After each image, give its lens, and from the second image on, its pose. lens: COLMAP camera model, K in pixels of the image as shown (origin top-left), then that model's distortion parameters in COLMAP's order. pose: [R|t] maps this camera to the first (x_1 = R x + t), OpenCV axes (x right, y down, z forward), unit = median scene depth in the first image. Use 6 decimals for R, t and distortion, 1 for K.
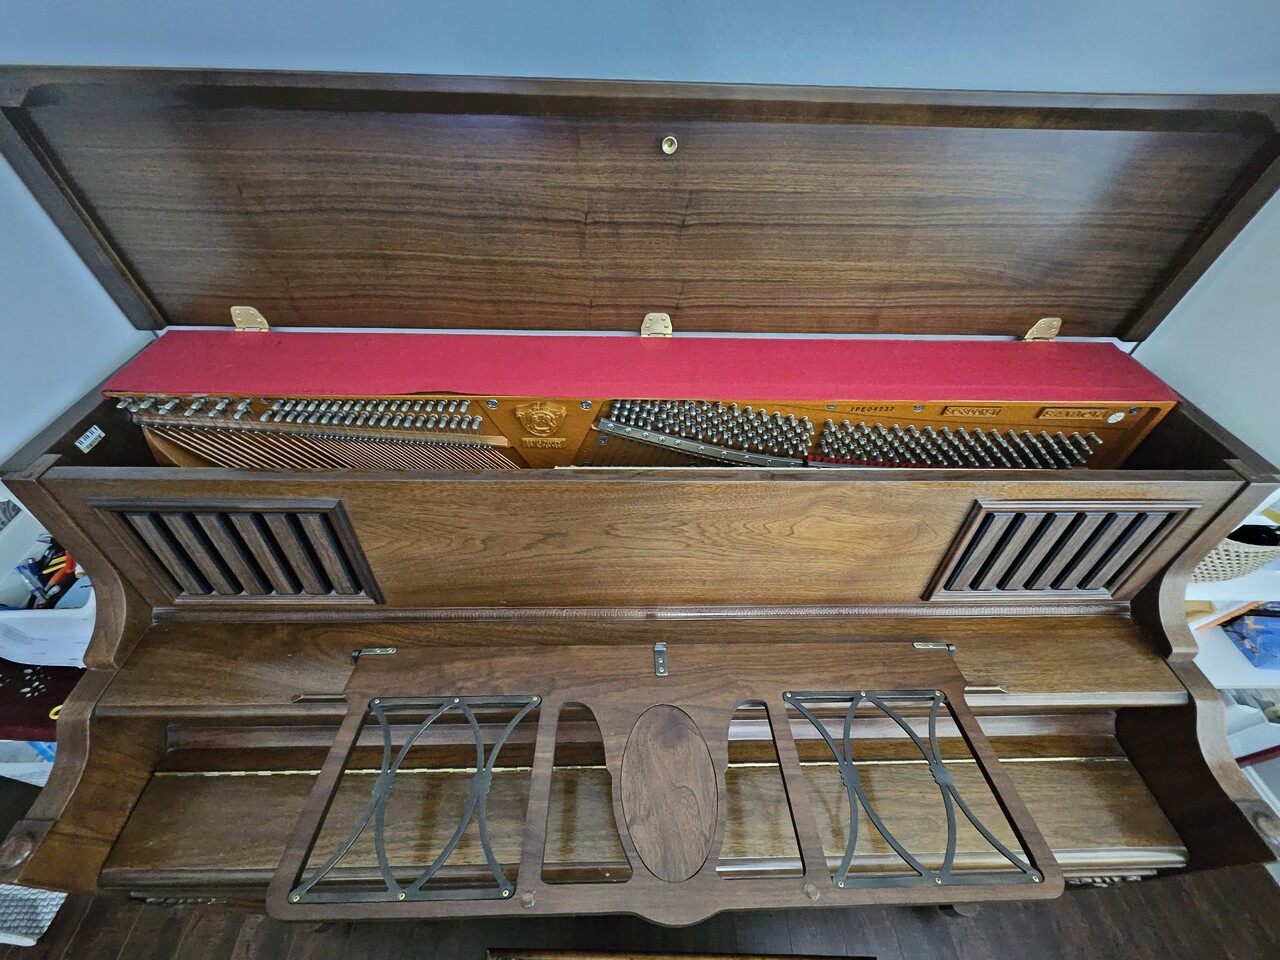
lens RADIAL K [[506.5, 0, 631.4], [0, 506.5, 477.8], [0, 0, 1]] dist [0.000287, -0.000693]
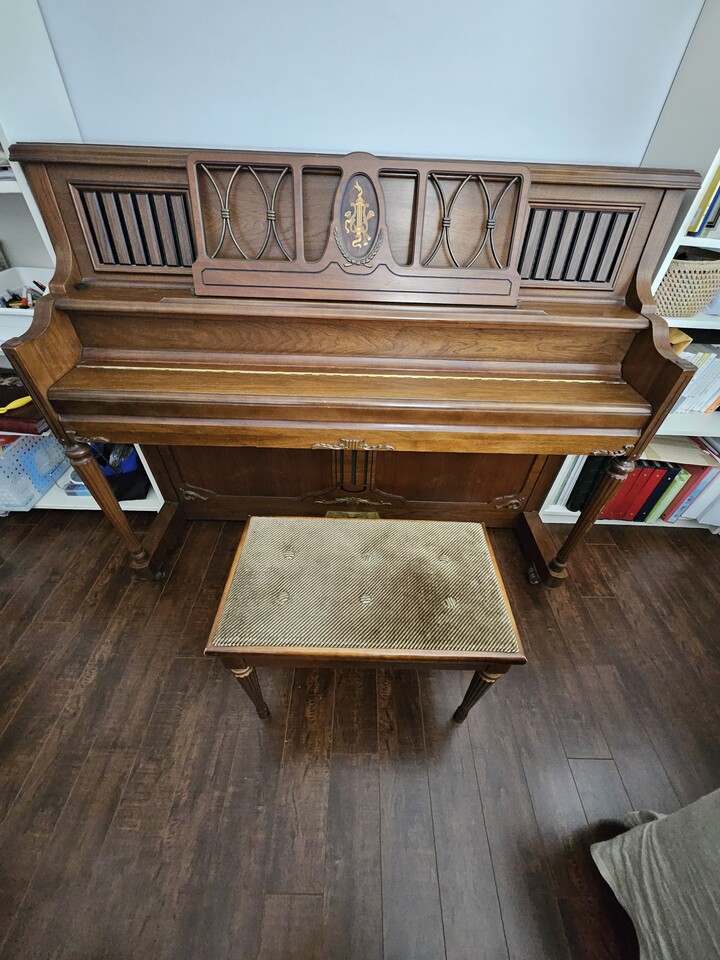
lens RADIAL K [[379.9, 0, 360.0], [0, 379.9, 480.0], [0, 0, 1]] dist [0.000287, -0.000693]
pose [[0.999624, 0.025193, -0.010840, 0.089144], [-0.025971, 0.996543, -0.078915, 1.048486], [0.008815, 0.079167, 0.996822, -0.296540]]
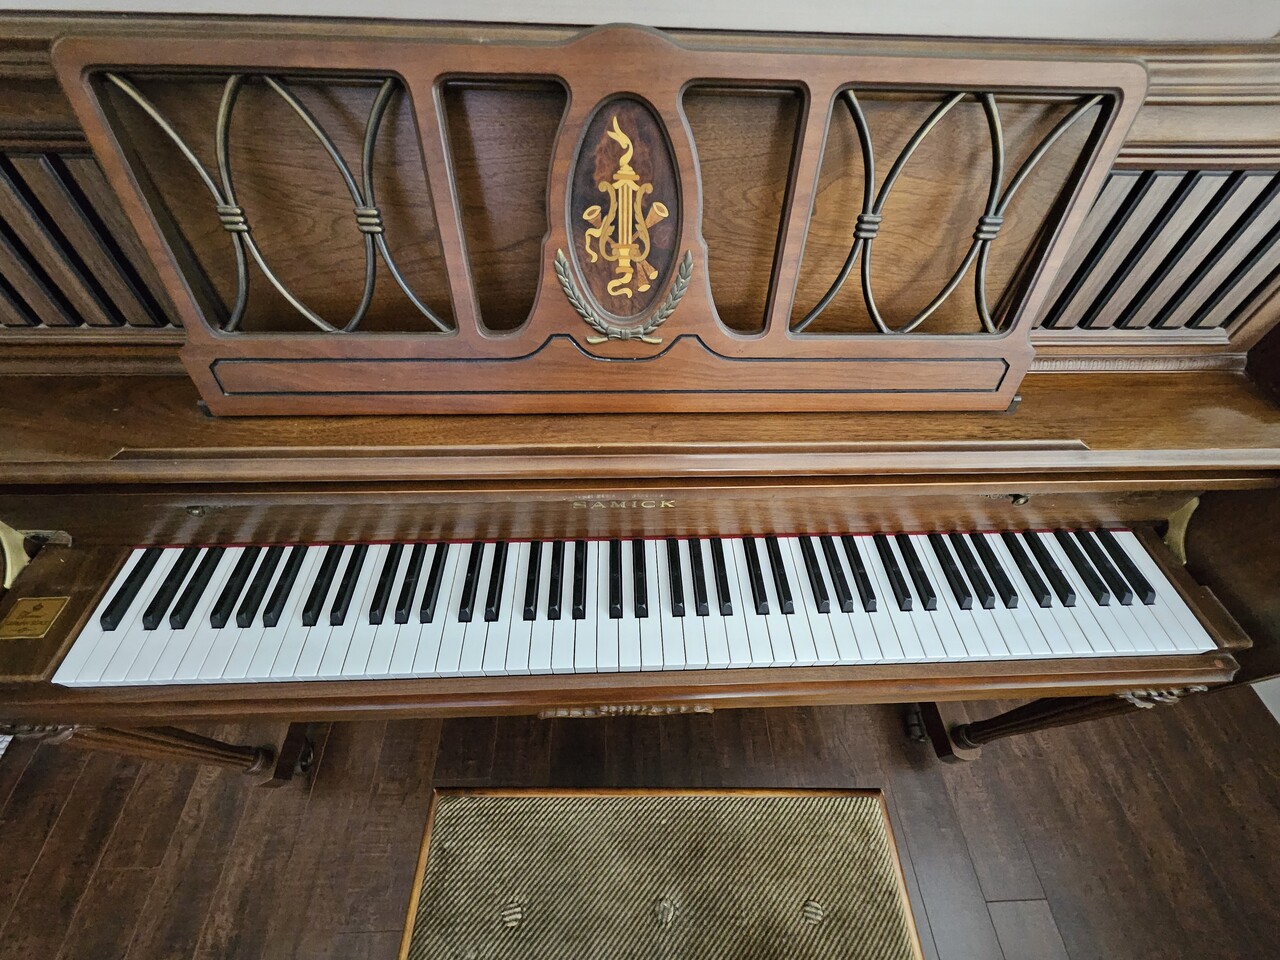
lens RADIAL K [[506.5, 0, 631.4], [0, 506.5, 477.8], [0, 0, 1]] dist [0.000287, -0.000693]
pose [[0.999871, -0.007924, 0.013943, 0.050042], [0.005852, 0.989729, 0.142840, 0.326310], [-0.014932, -0.142740, 0.989648, 0.241232]]
